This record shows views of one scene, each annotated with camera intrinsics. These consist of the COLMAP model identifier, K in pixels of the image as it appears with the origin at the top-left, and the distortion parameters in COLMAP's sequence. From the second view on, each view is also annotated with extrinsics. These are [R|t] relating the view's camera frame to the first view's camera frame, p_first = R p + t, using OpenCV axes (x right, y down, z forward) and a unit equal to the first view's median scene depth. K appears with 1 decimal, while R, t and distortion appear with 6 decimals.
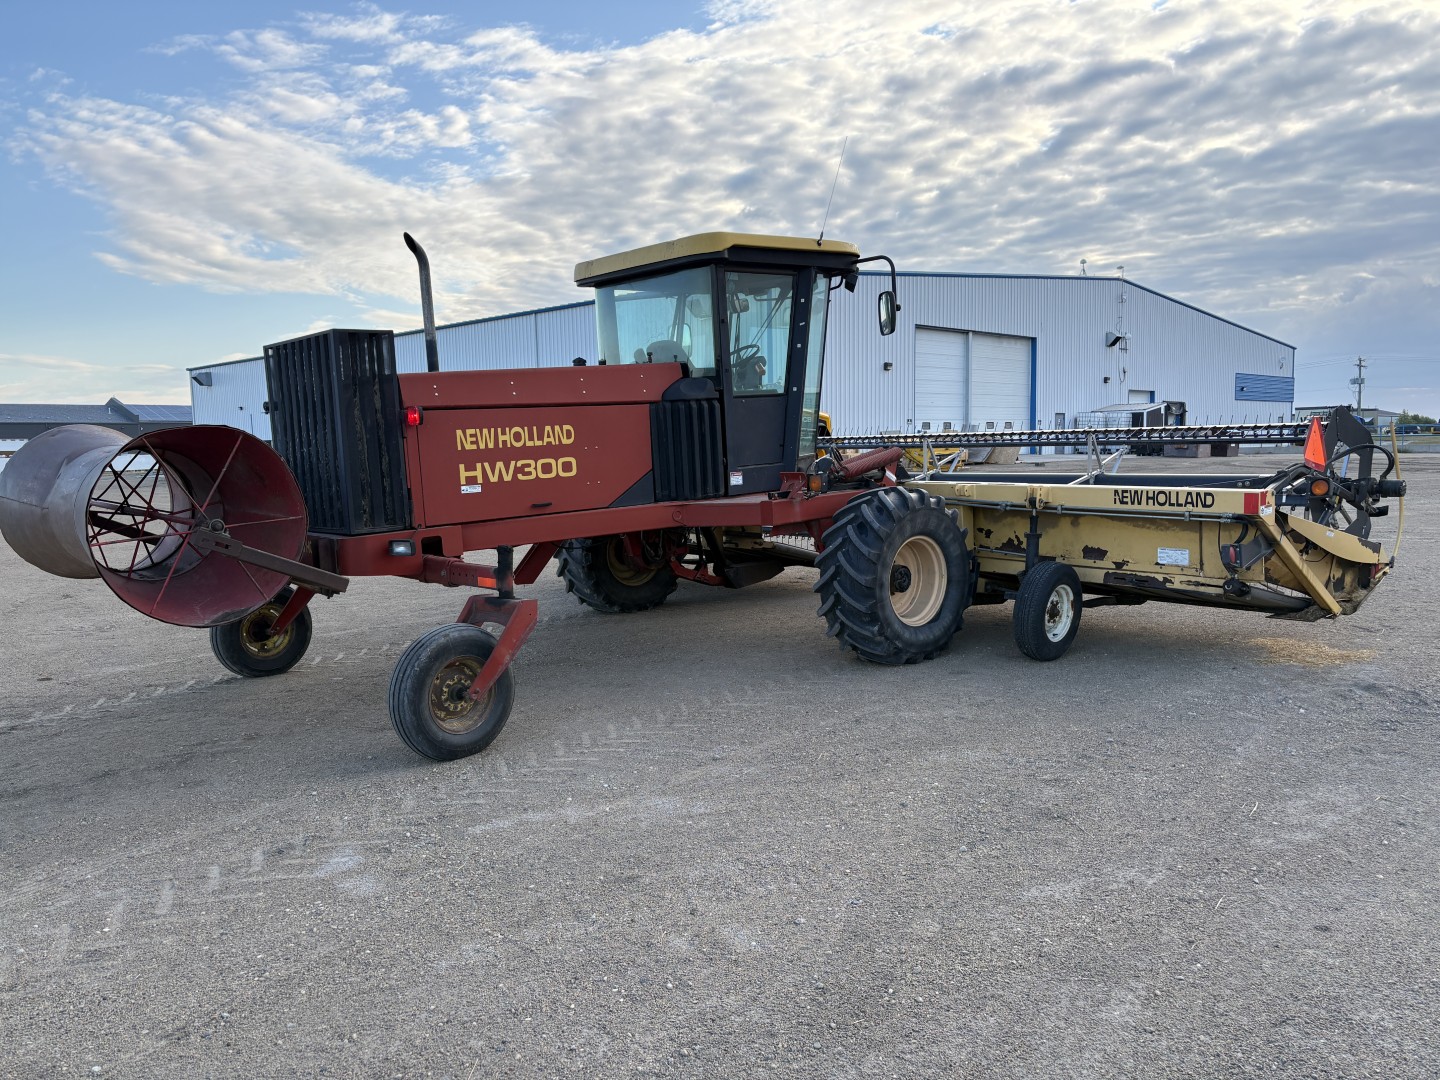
lens RADIAL K [[1080.9, 0, 756.6], [0, 1080.9, 543.2], [0, 0, 1]] dist [0.050674, -0.064393]
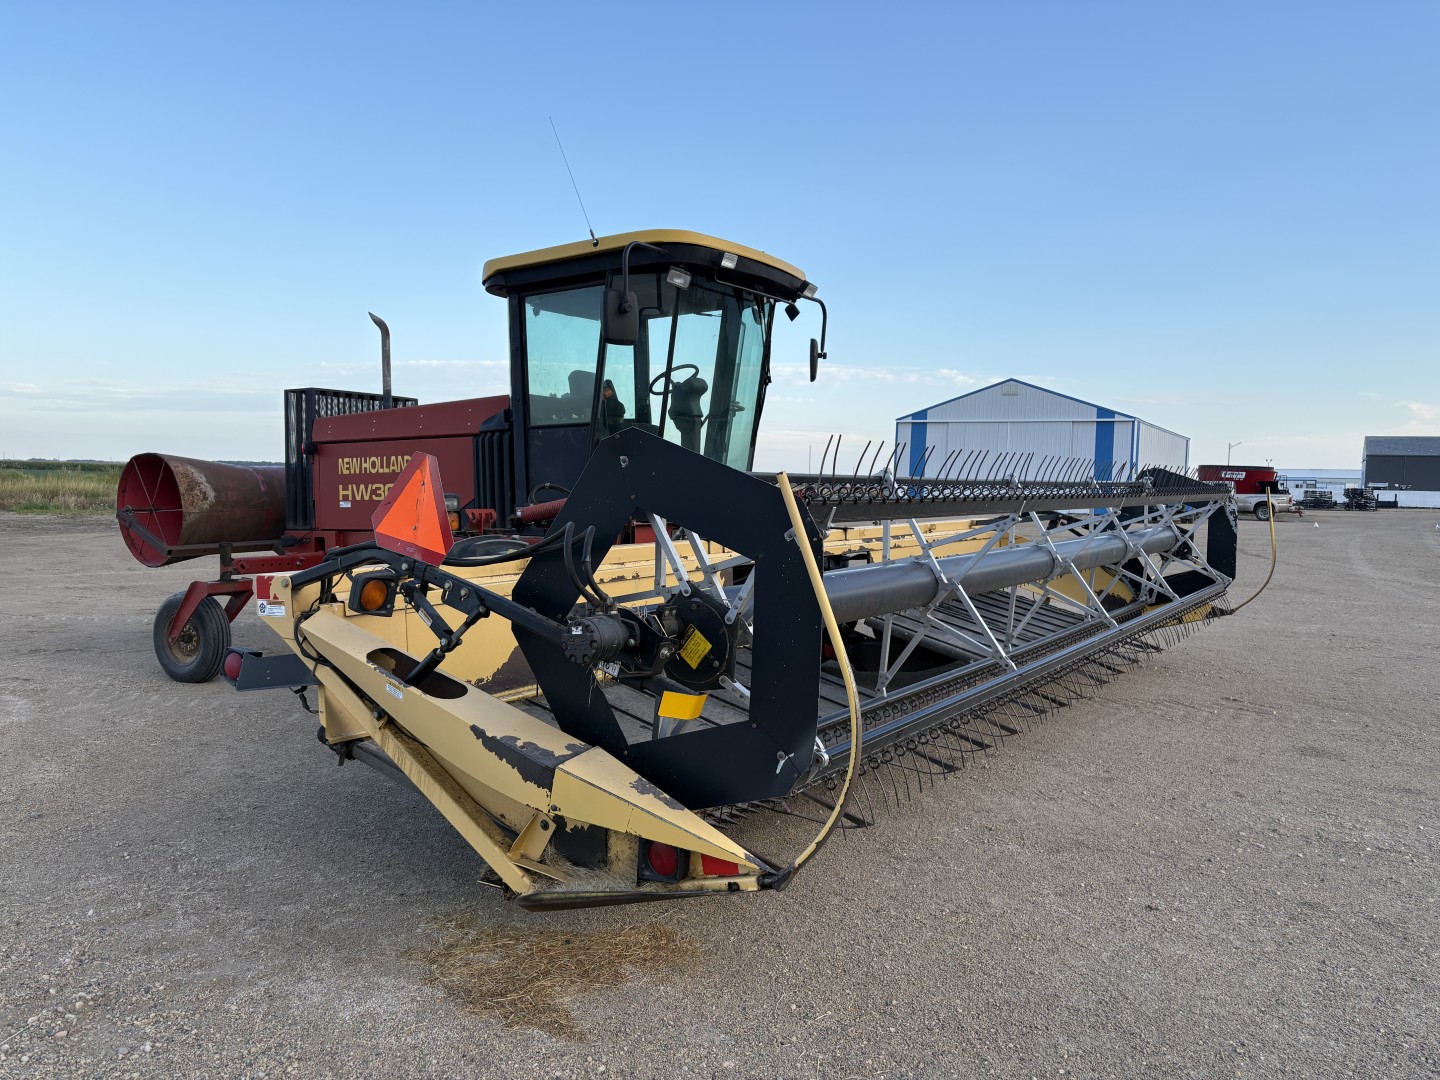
lens RADIAL K [[1080.9, 0, 756.6], [0, 1080.9, 543.2], [0, 0, 1]] dist [0.050674, -0.064393]
pose [[0.284733, 0.081462, -0.955139, 1.084177], [-0.113901, 0.992199, 0.050668, -0.121717], [0.951816, 0.094365, 0.291791, 1.060221]]
